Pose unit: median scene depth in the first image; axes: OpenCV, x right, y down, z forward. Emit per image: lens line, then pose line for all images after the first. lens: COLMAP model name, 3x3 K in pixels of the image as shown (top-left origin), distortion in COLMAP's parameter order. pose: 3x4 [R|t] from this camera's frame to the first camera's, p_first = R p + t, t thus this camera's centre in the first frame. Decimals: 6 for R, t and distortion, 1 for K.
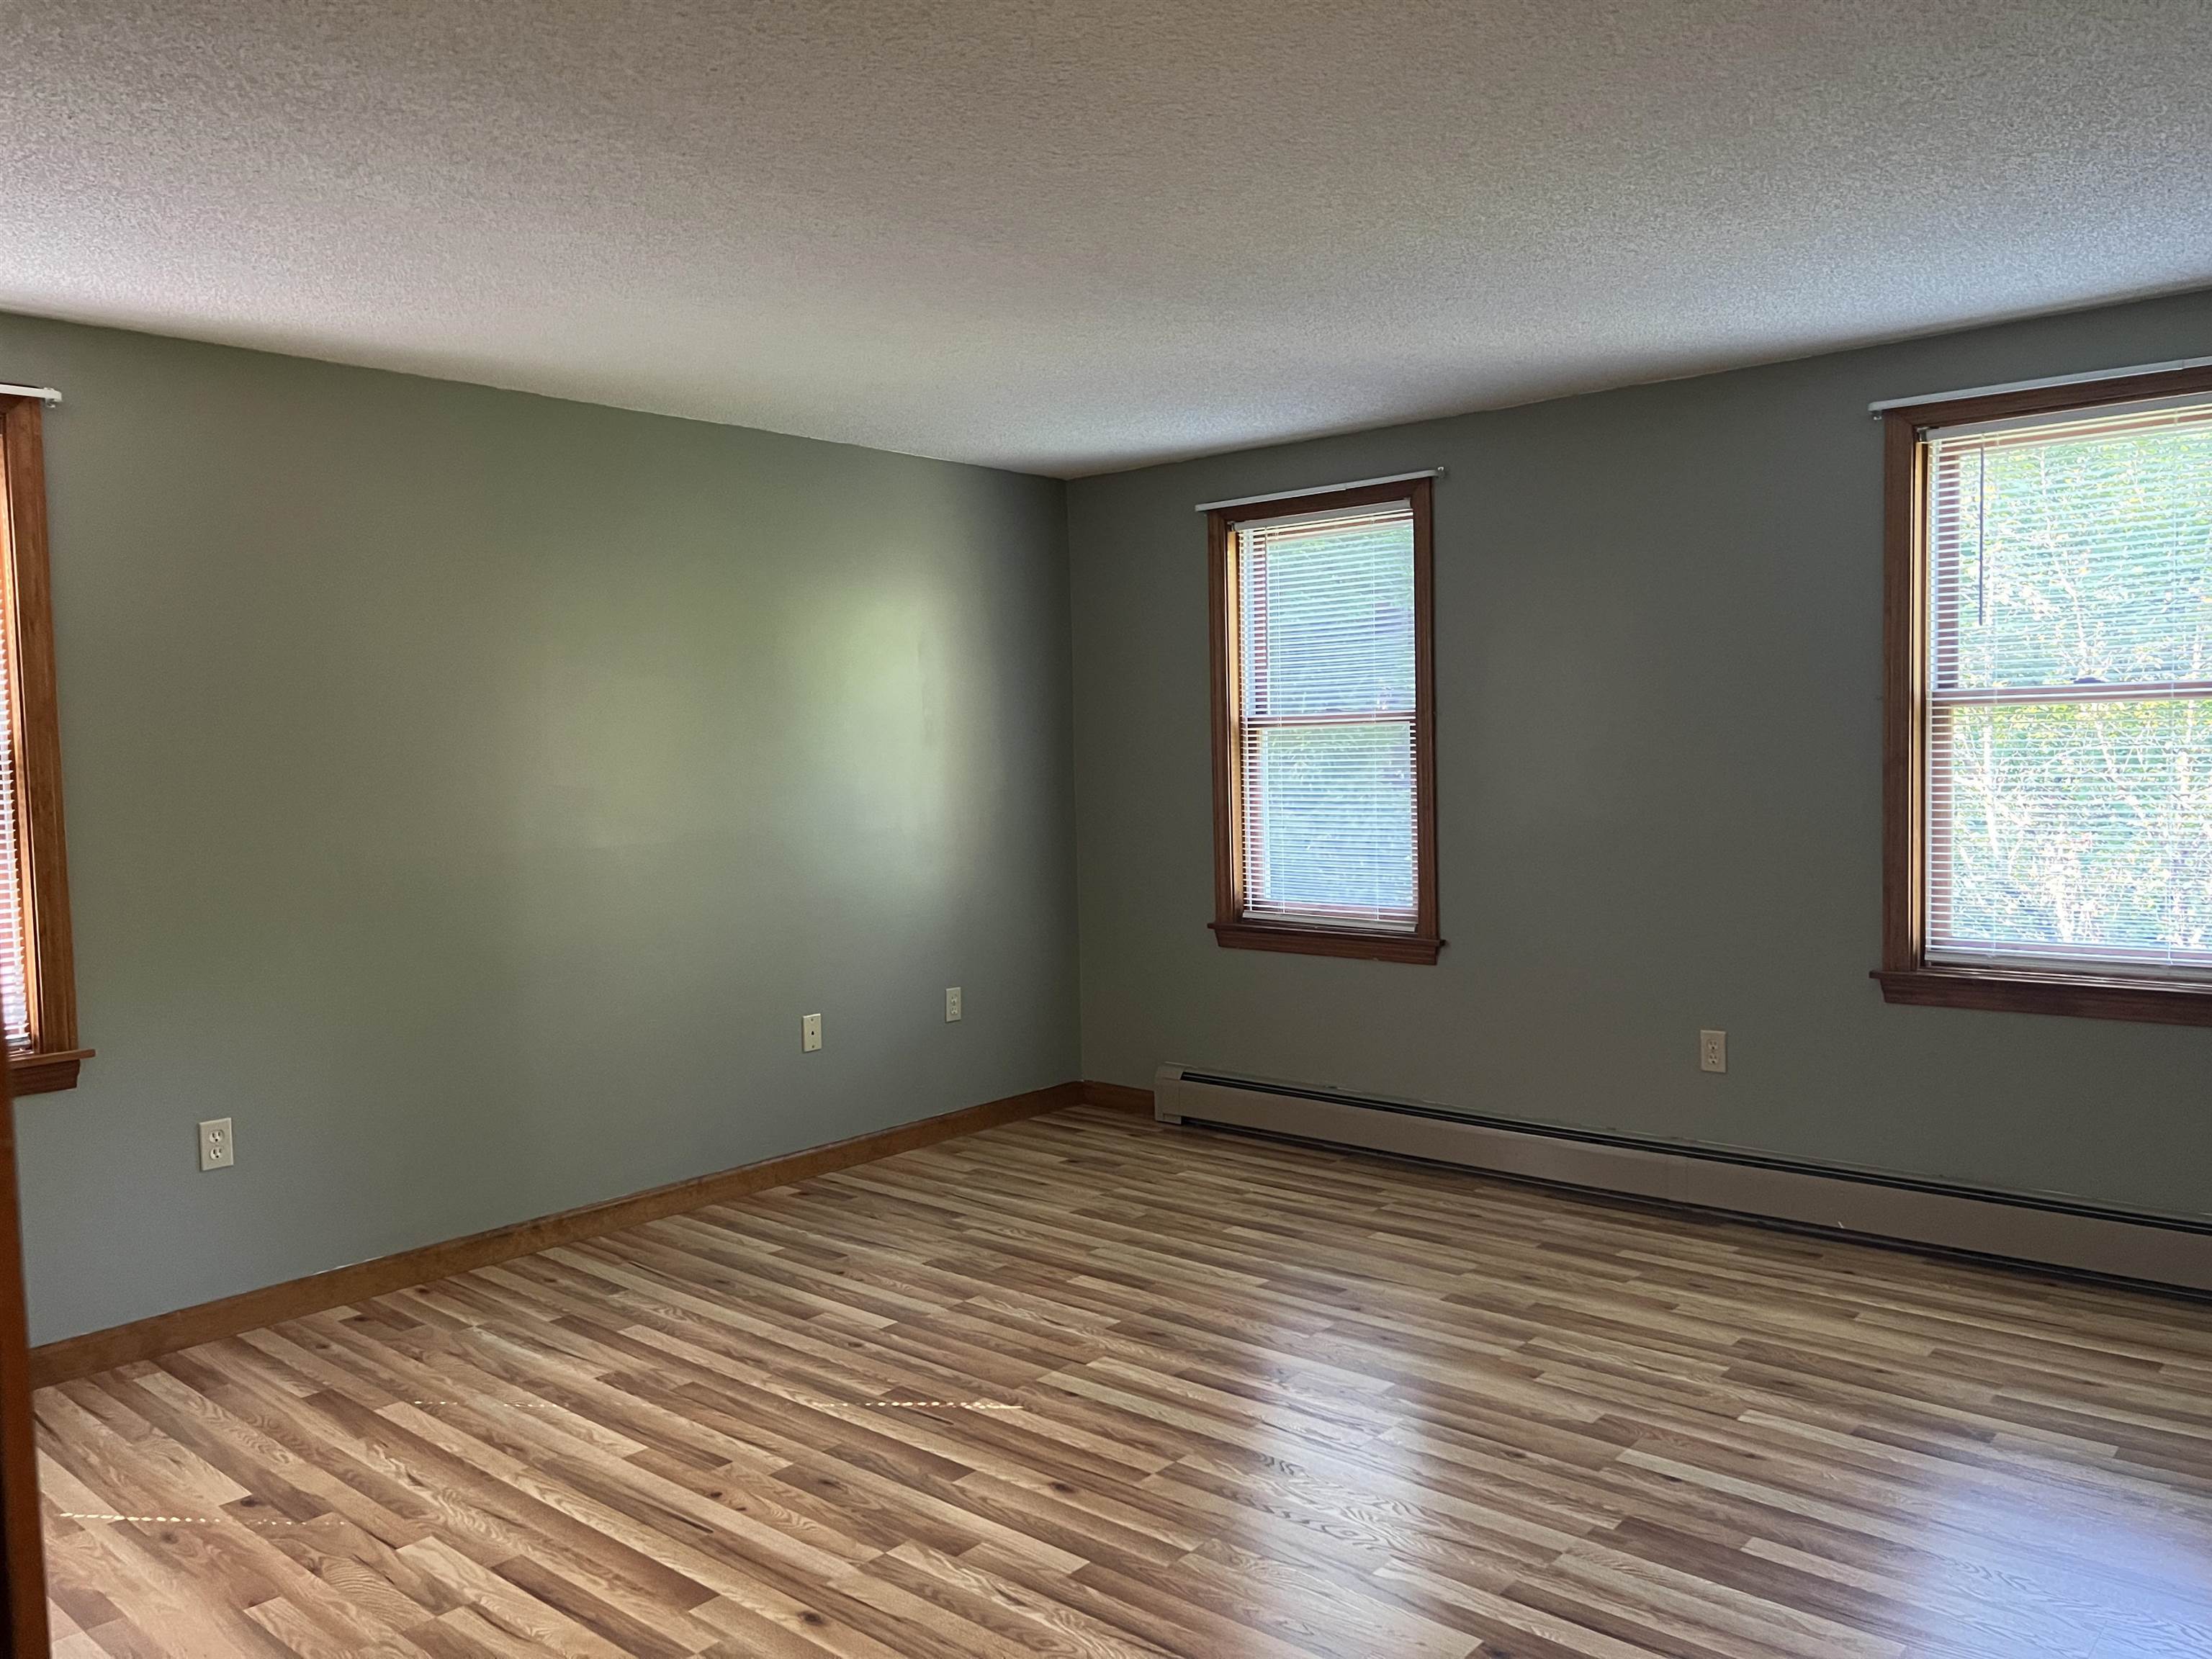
lens RADIAL K [[1641.3, 0, 1118.4], [0, 1641.3, 831.5], [0, 0, 1]] dist [0.007040, 0.001807]
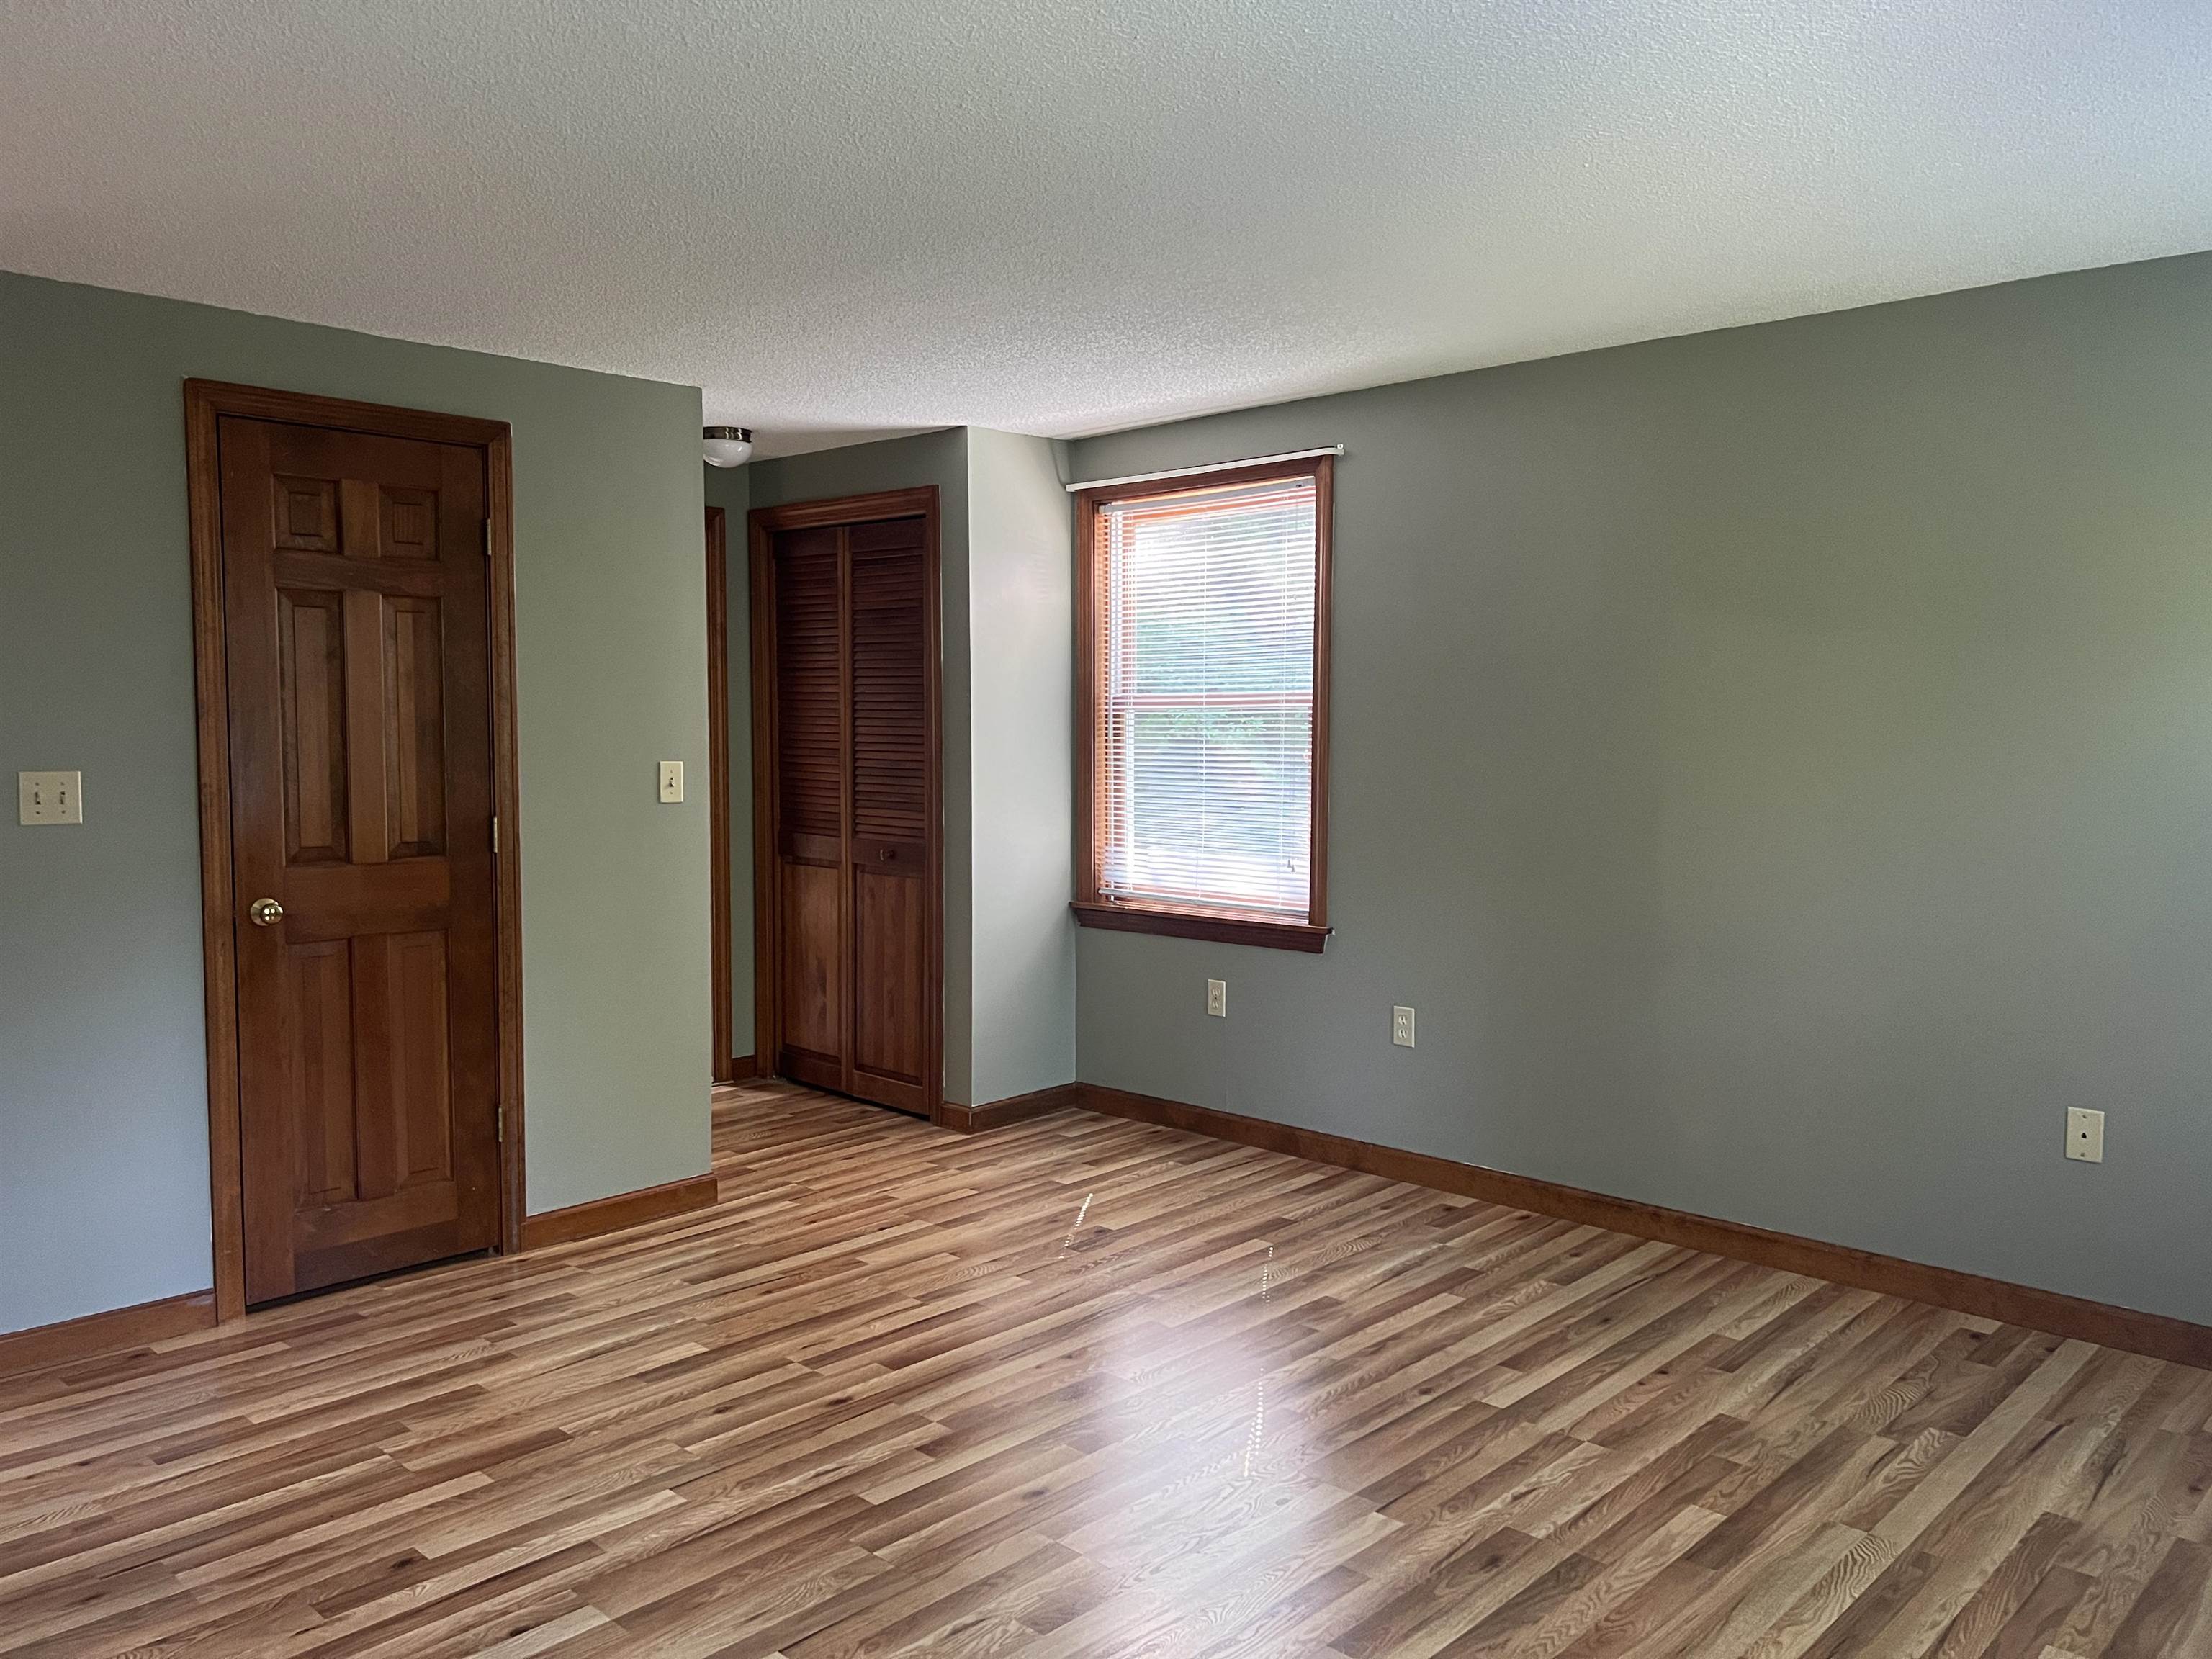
lens RADIAL K [[1641.3, 0, 1118.4], [0, 1641.3, 831.5], [0, 0, 1]] dist [0.007040, 0.001807]
pose [[-0.038453, 0.097228, -0.994519, 0.676633], [-0.057803, 0.993372, 0.099351, -0.068434], [0.997587, 0.061307, -0.032578, 0.799409]]
